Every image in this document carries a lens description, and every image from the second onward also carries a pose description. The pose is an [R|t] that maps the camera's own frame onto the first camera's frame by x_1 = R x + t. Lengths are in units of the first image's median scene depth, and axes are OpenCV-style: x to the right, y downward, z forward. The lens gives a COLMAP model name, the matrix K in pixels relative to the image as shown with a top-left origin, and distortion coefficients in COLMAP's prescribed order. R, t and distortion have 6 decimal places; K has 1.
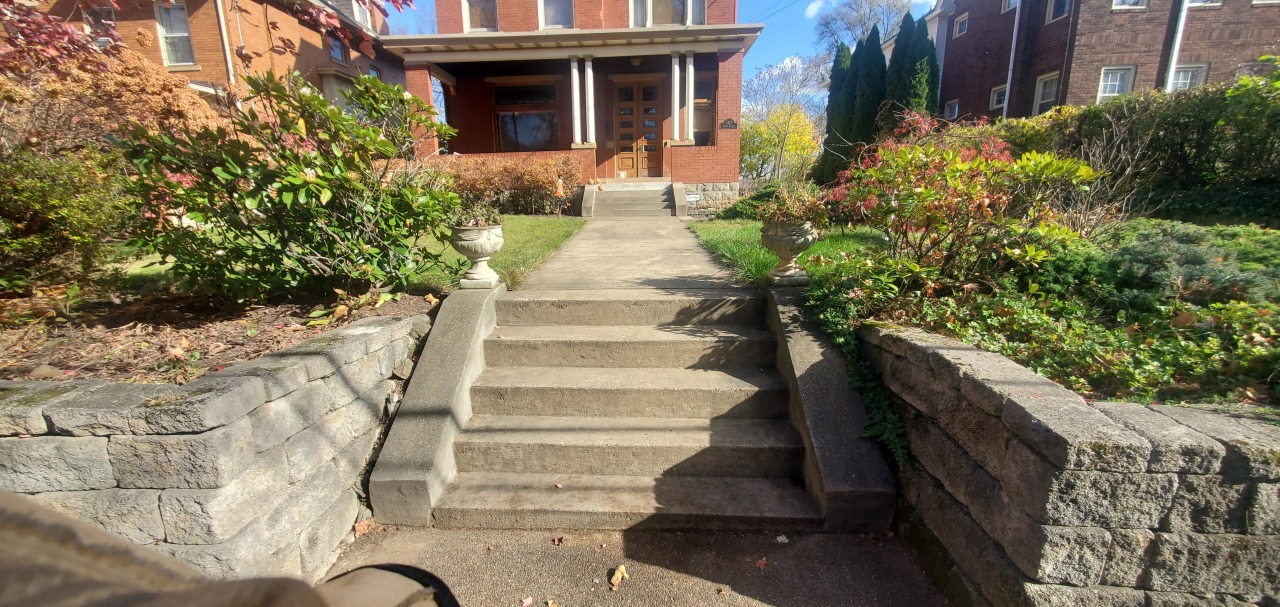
lens RADIAL K [[502.5, 0, 624.4], [0, 502.5, 302.8], [0, 0, 1]] dist [0.007997, -0.005781]
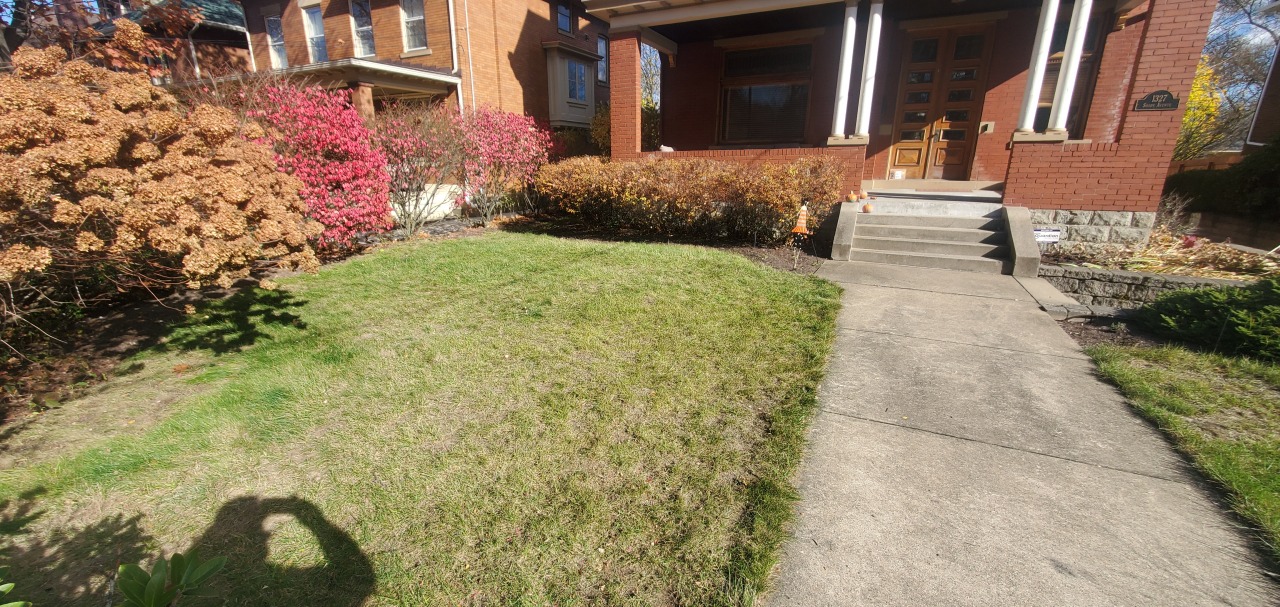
lens RADIAL K [[502.5, 0, 624.4], [0, 502.5, 302.8], [0, 0, 1]] dist [0.007997, -0.005781]
pose [[0.906628, 0.133830, -0.400144, -0.054671], [-0.104958, 0.990087, 0.093331, -0.136573], [0.408668, -0.042619, 0.911687, 0.286769]]
